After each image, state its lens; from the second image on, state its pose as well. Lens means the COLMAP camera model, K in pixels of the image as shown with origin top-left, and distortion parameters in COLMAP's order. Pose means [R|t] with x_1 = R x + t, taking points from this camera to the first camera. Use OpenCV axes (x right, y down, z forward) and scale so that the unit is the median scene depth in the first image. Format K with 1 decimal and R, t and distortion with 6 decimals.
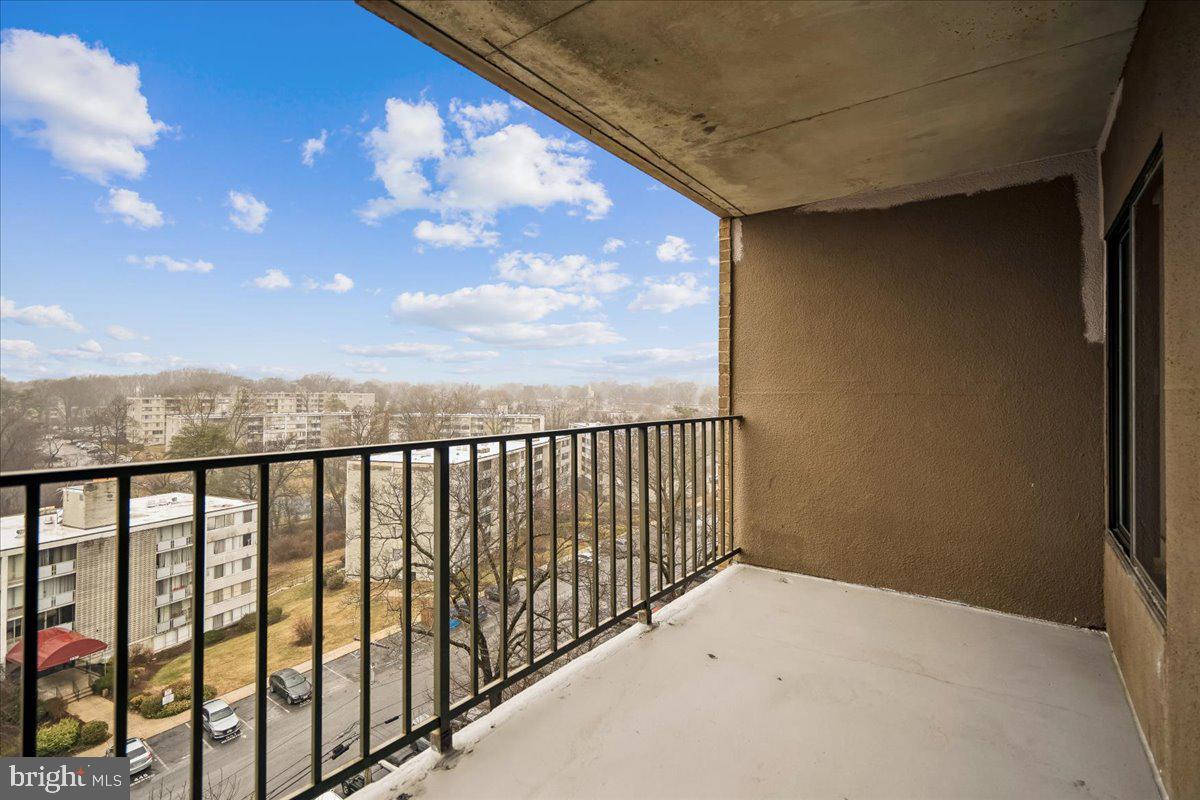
lens RADIAL K [[555.4, 0, 616.6], [0, 555.4, 391.6], [0, 0, 1]] dist [-0.000873, 0.002016]
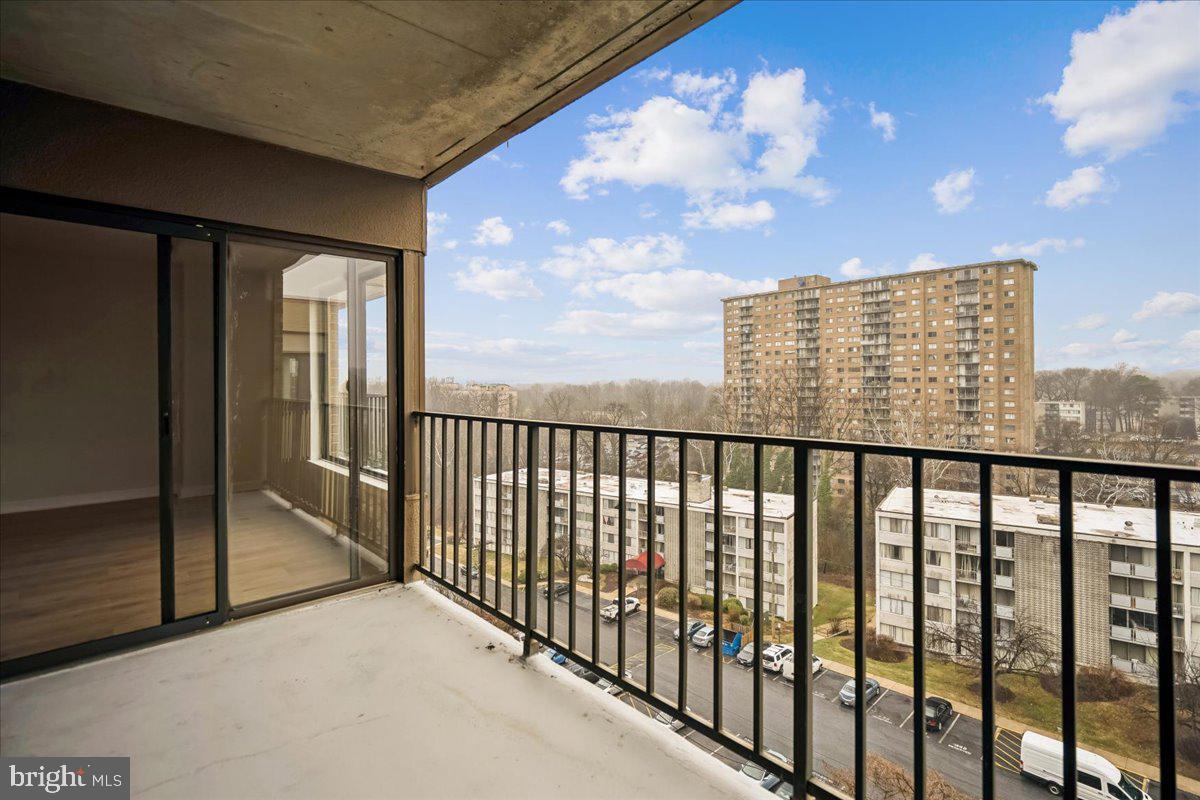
lens RADIAL K [[555.4, 0, 591.9], [0, 555.4, 387.9], [0, 0, 1]] dist [-0.000873, 0.002016]
pose [[-0.217826, 0.002280, -0.975985, 0.813484], [0.003690, 0.999992, 0.001513, 0.007682], [0.975981, -0.003272, -0.217833, 1.237944]]
